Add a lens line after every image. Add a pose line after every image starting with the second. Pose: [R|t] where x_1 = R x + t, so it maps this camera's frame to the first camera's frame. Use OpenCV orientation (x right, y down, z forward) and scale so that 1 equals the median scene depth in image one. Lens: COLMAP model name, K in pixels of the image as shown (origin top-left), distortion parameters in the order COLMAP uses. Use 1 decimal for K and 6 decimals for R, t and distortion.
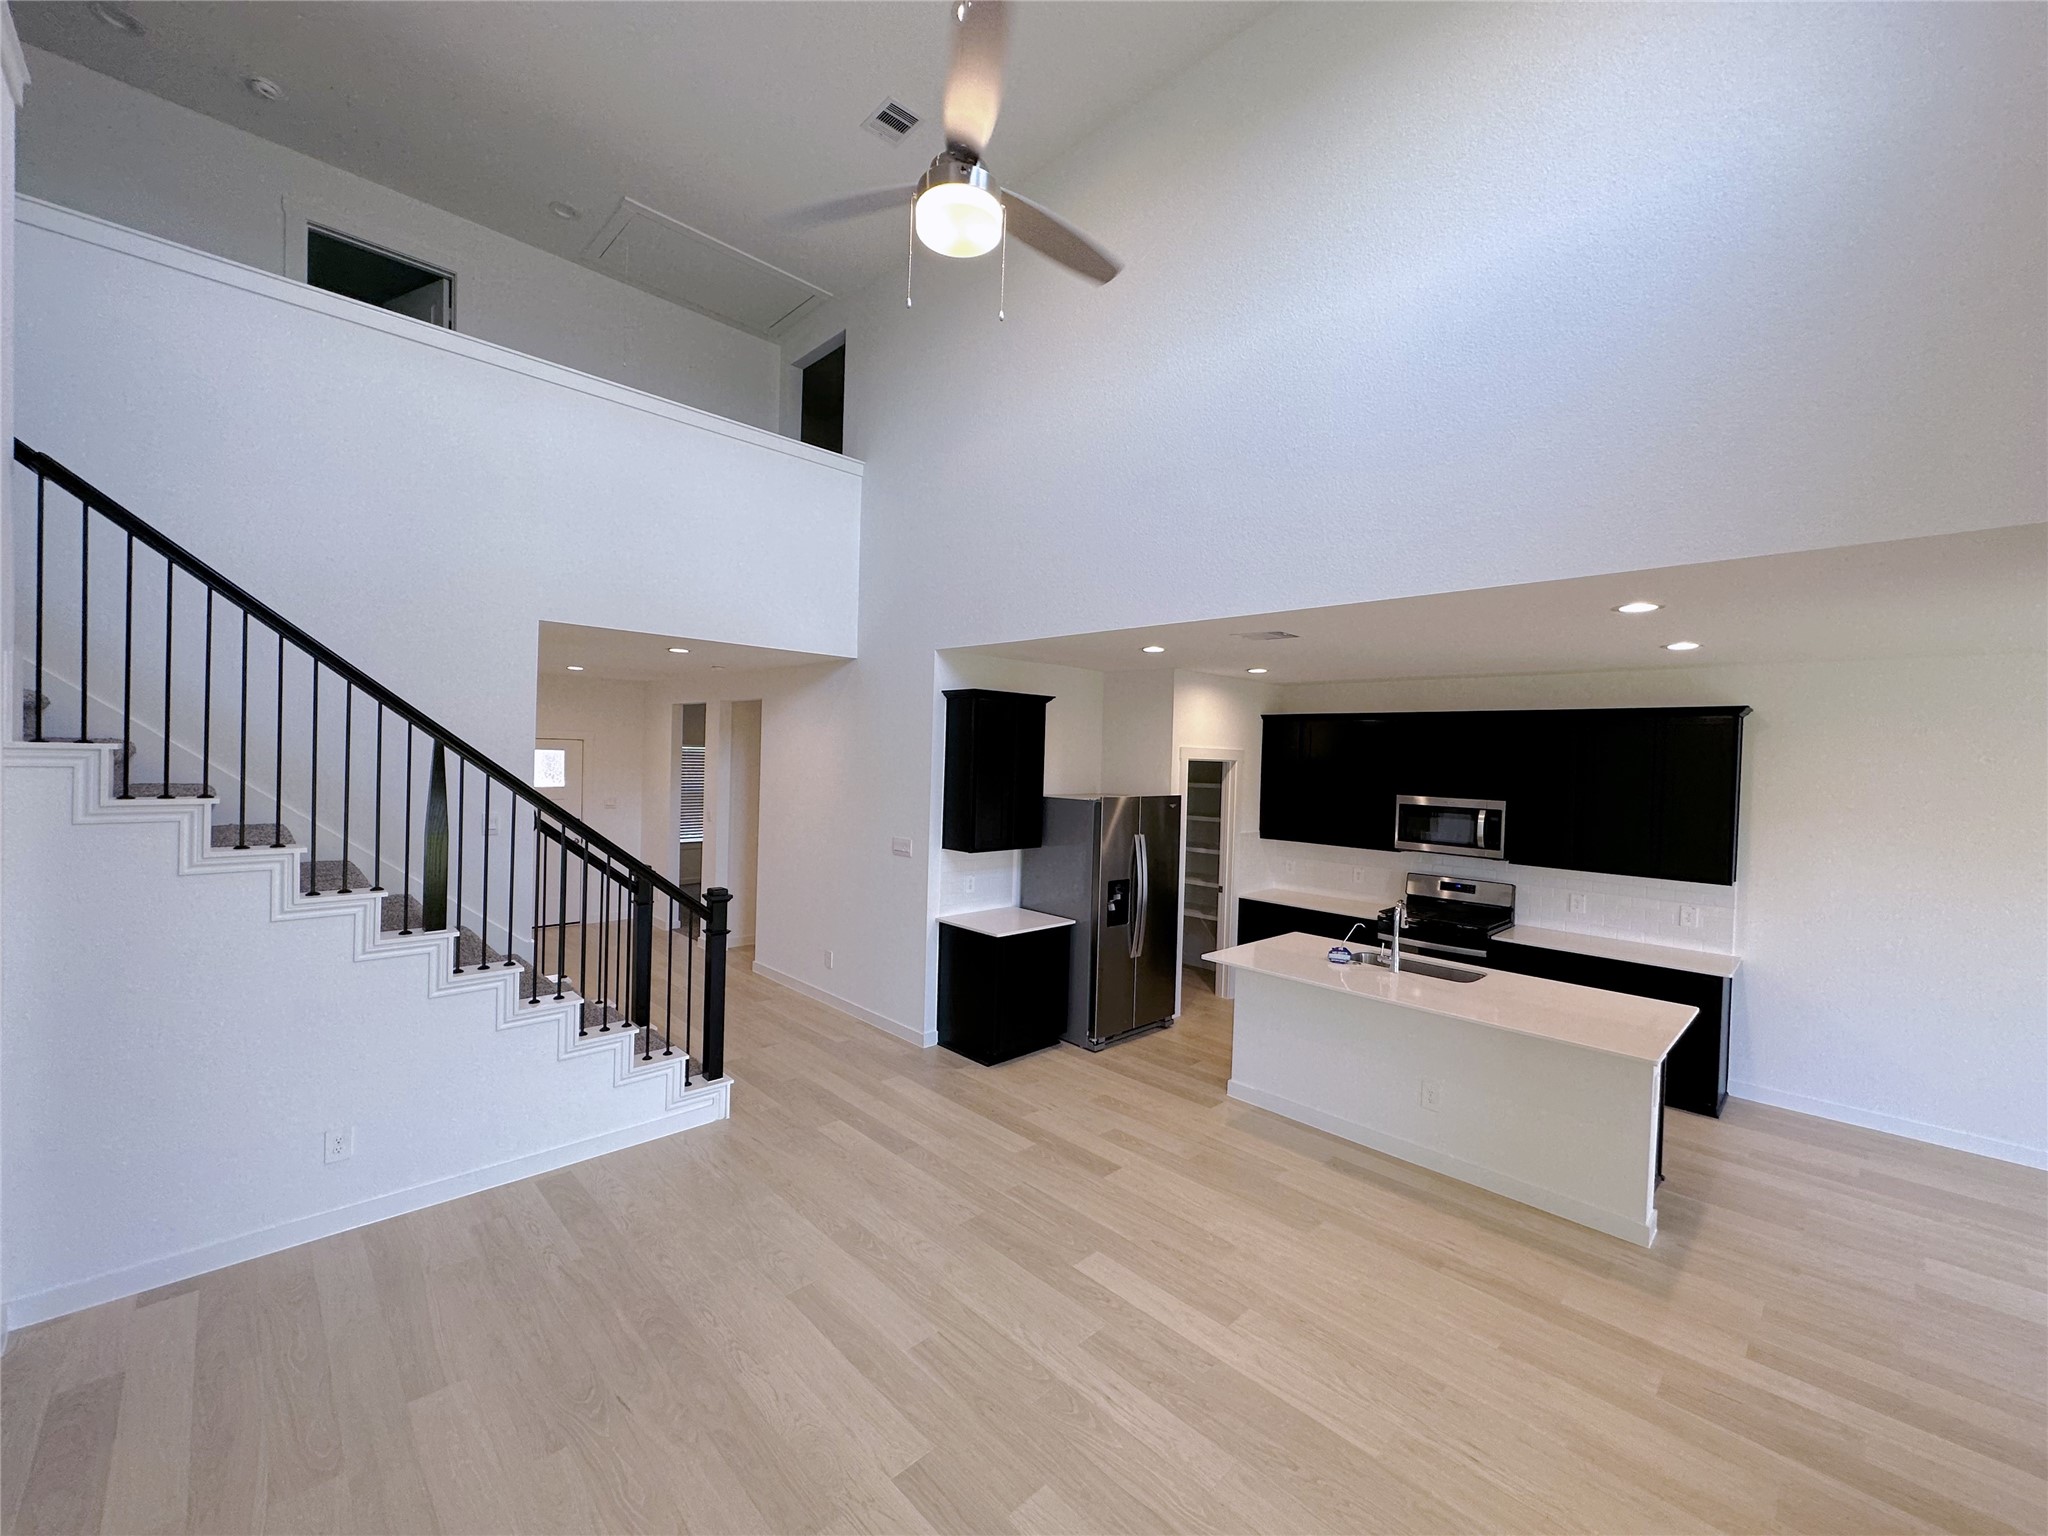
lens RADIAL K [[816.8, 0, 1008.7], [0, 816.8, 768.9], [0, 0, 1]] dist [-0.000264, 0.001188]
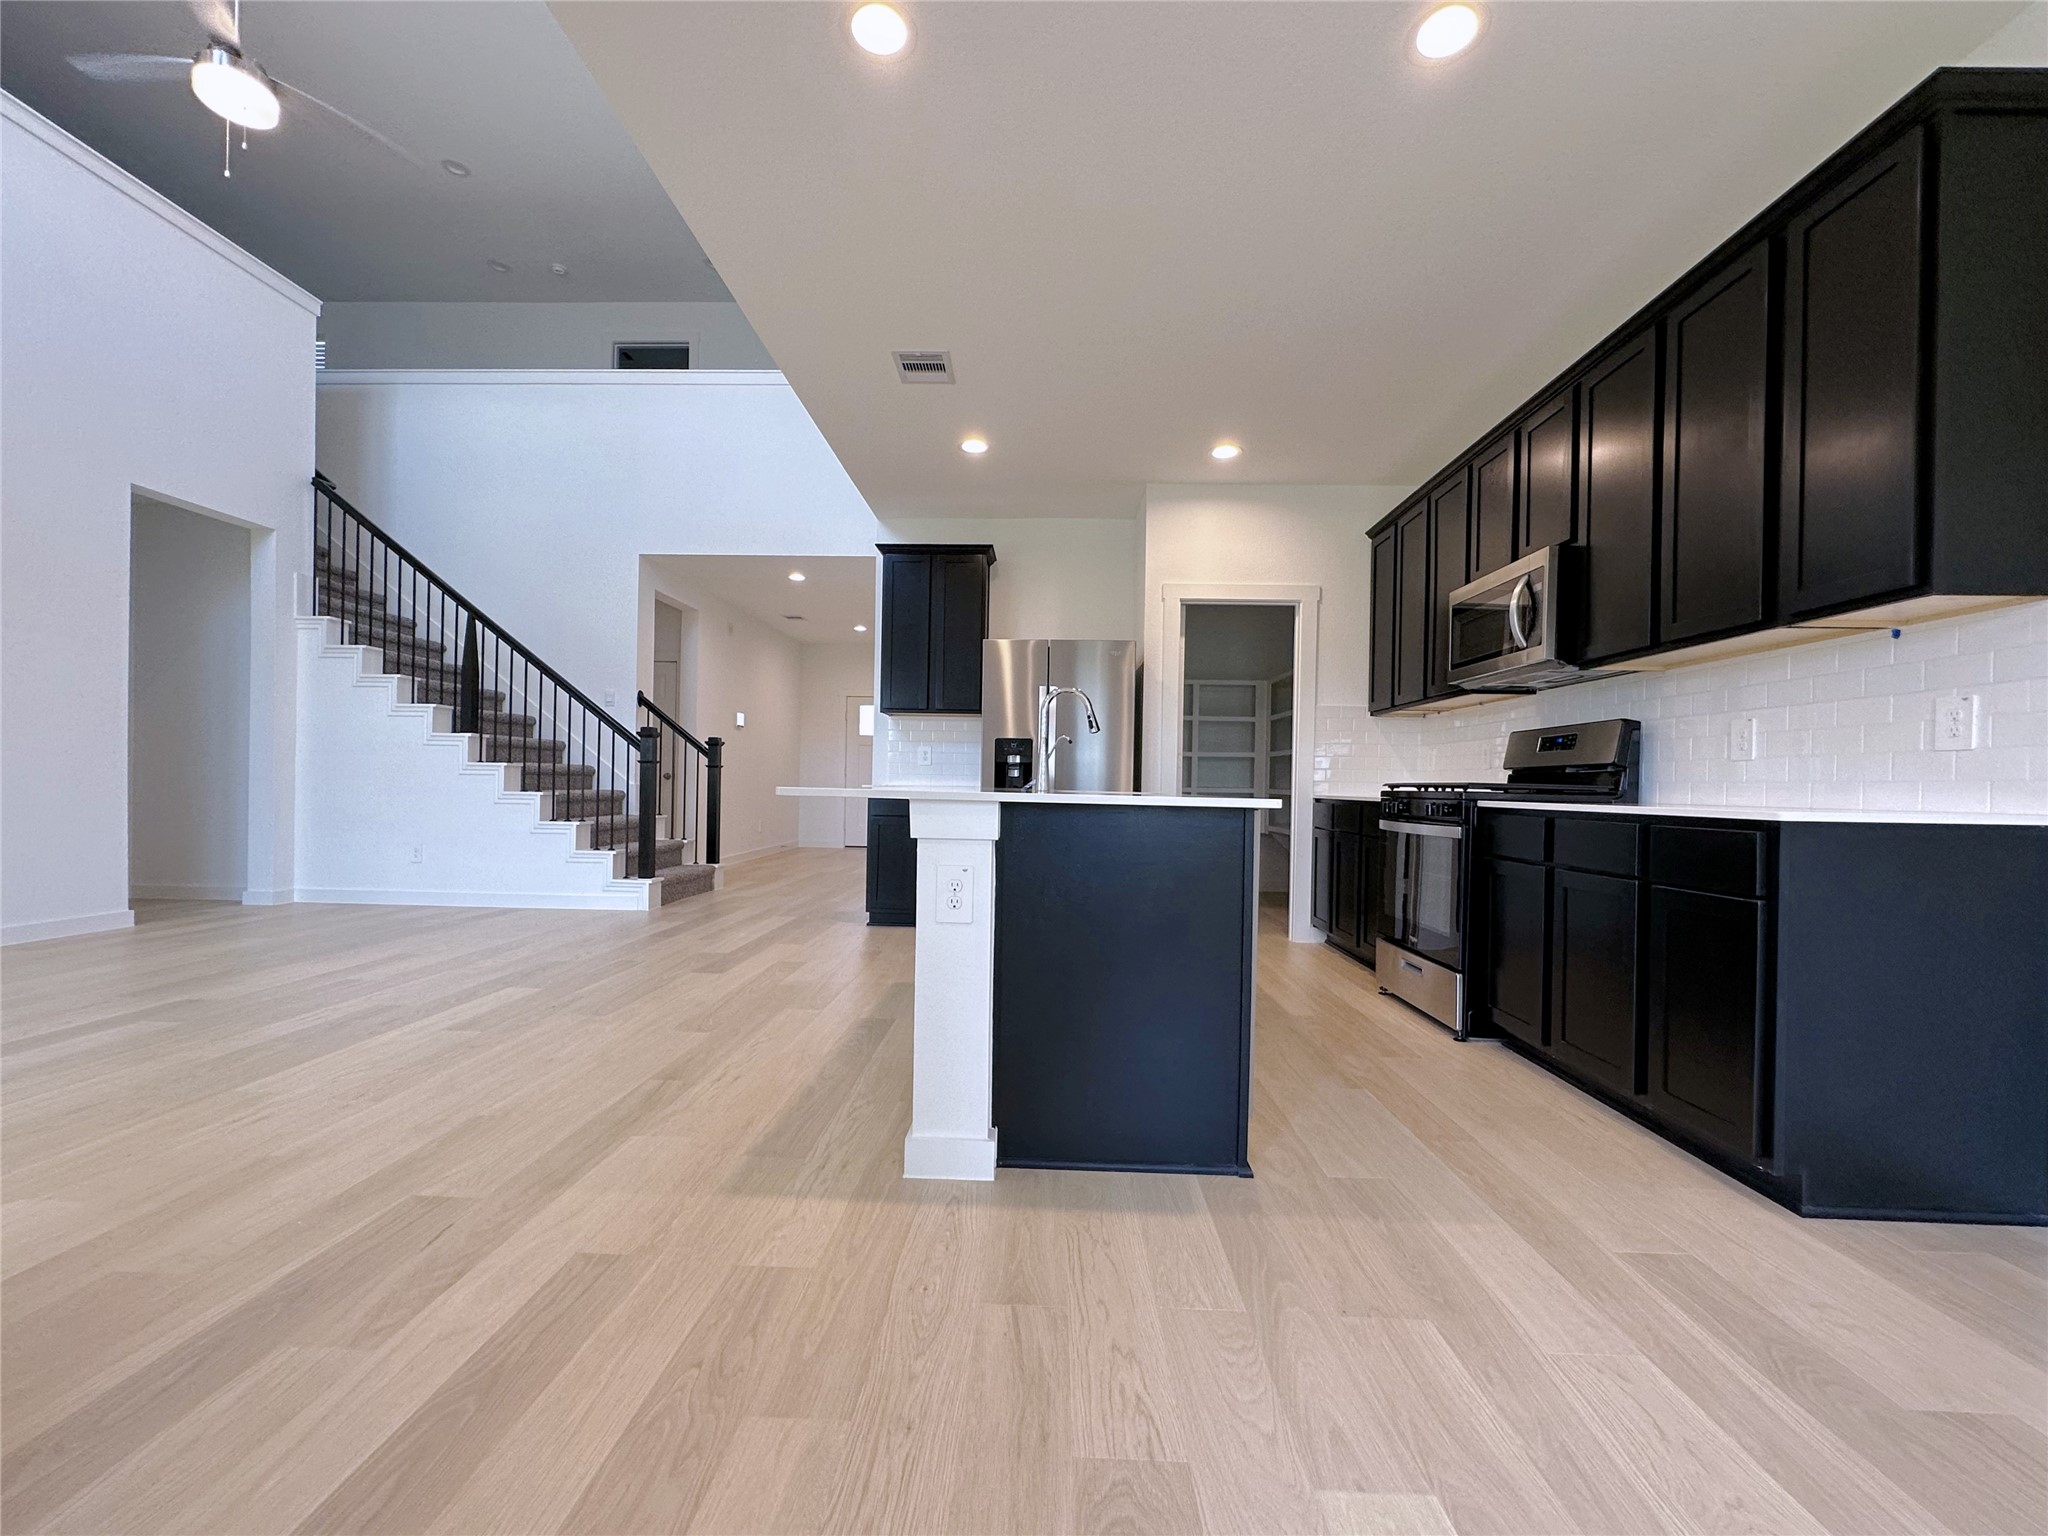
lens RADIAL K [[816.8, 0, 1024.6], [0, 816.8, 787.2], [0, 0, 1]] dist [-0.000264, 0.001188]
pose [[0.703393, -0.011947, -0.710701, 1.329111], [-0.010211, 0.999586, -0.026910, 0.372435], [0.710728, 0.026185, 0.702979, 0.726806]]
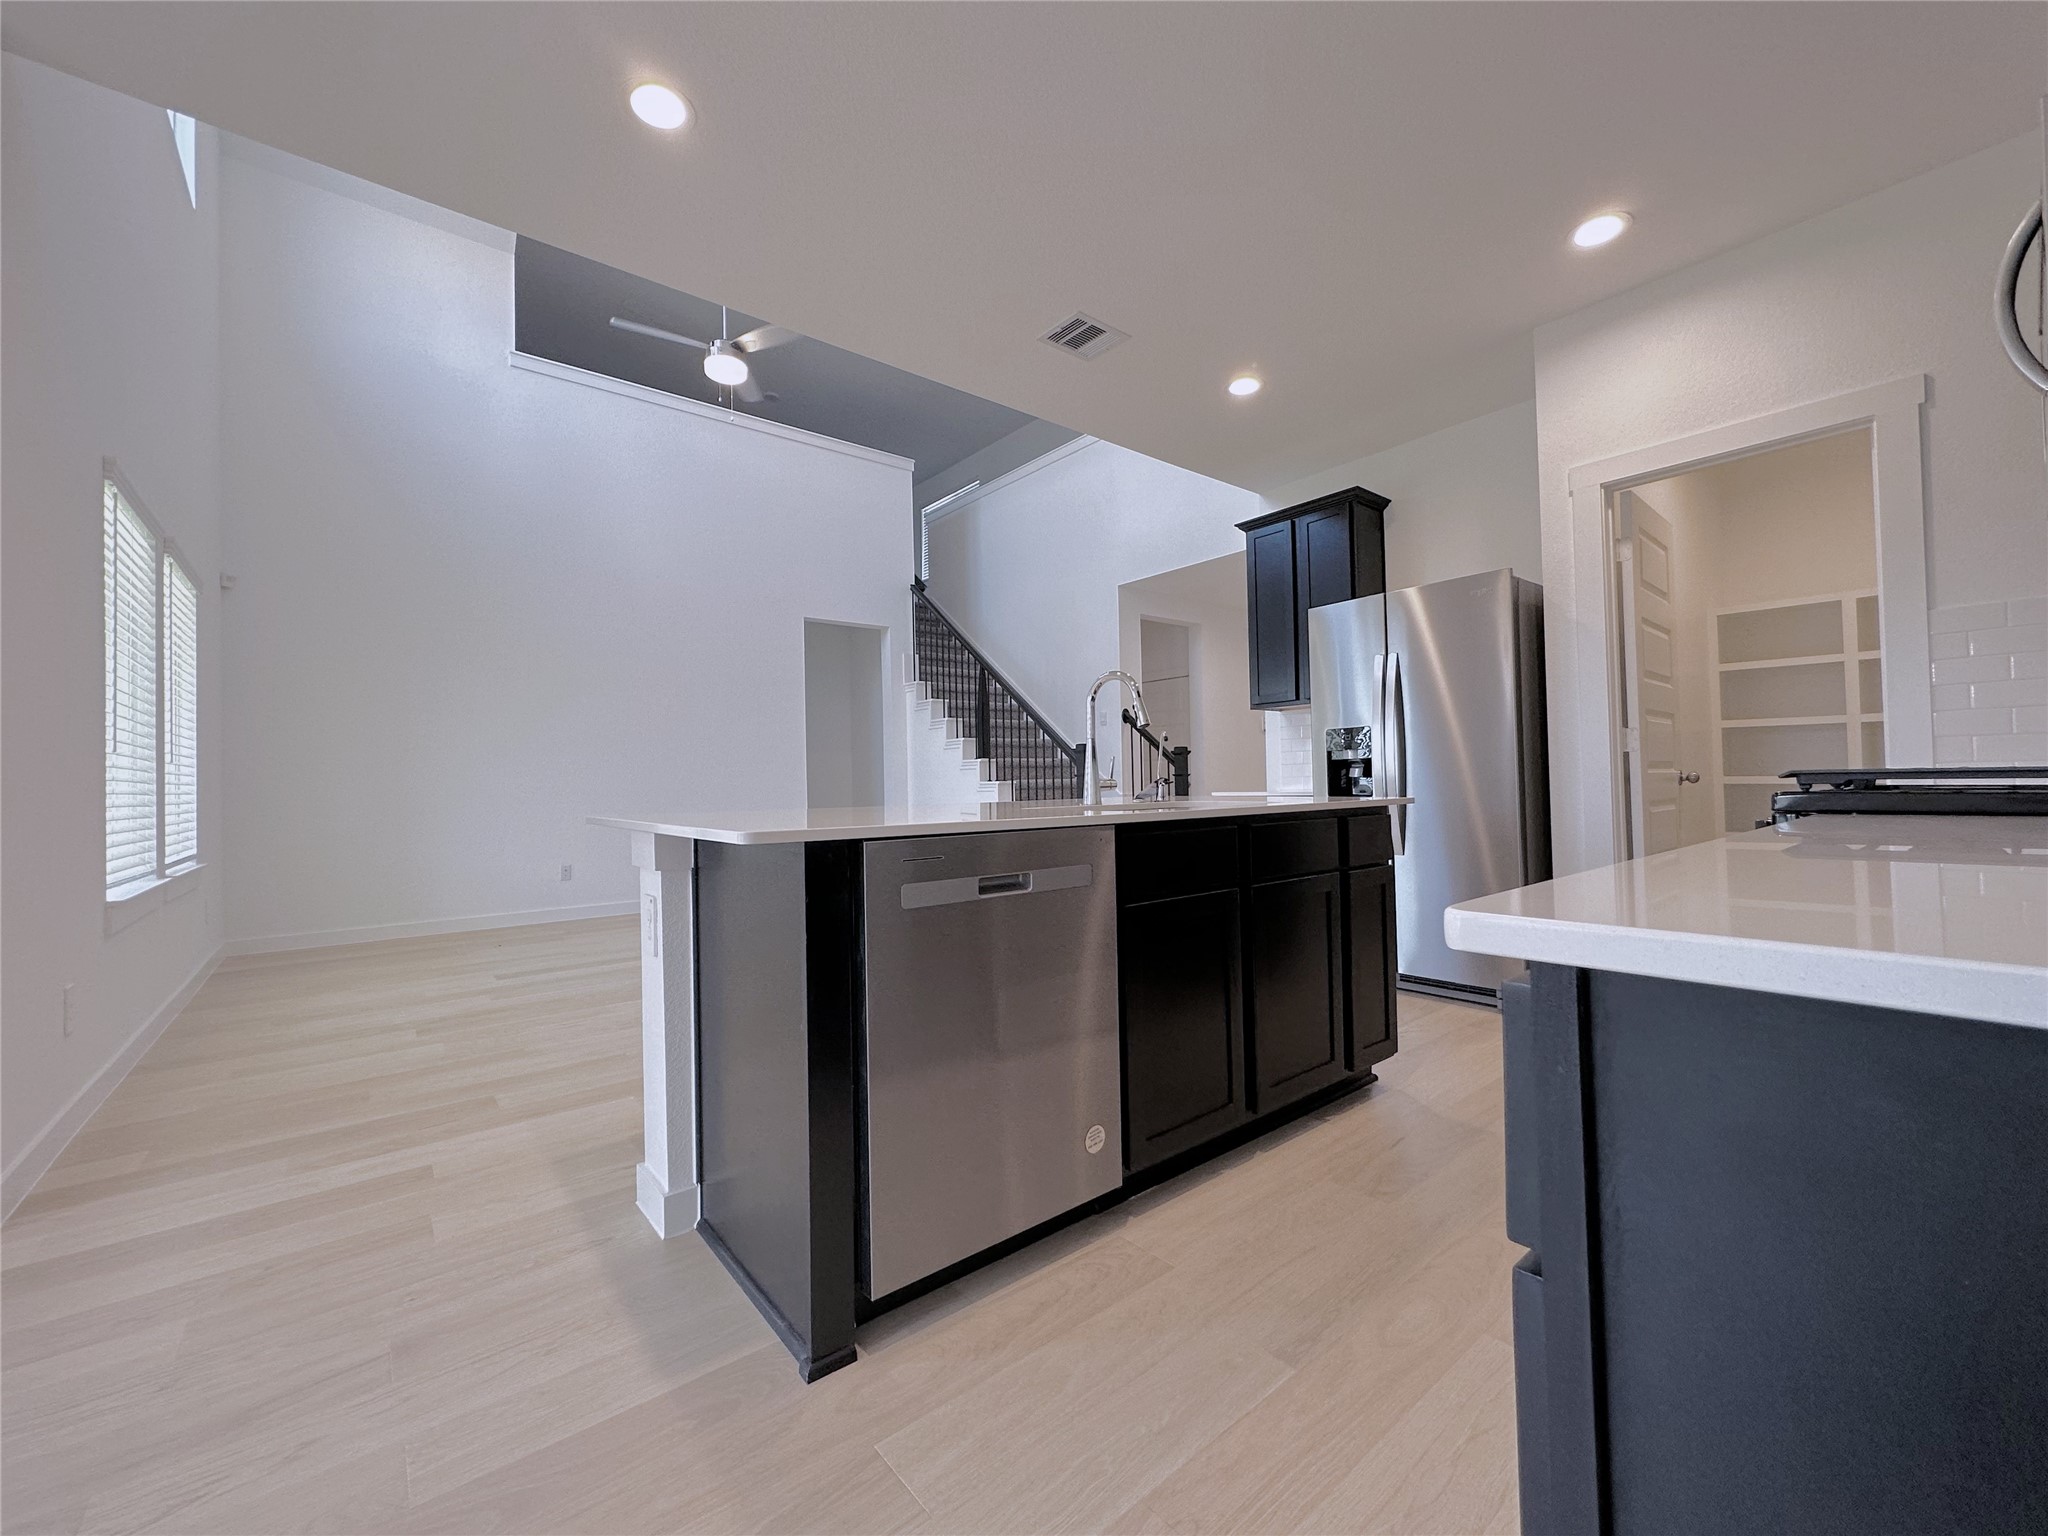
lens RADIAL K [[816.8, 0, 1054.8], [0, 816.8, 762.2], [0, 0, 1]] dist [-0.000264, 0.001188]
pose [[-0.061239, -0.053026, -0.996714, 1.435620], [0.002056, 0.998579, -0.053251, 0.351164], [0.998121, -0.005310, -0.061043, 1.423937]]
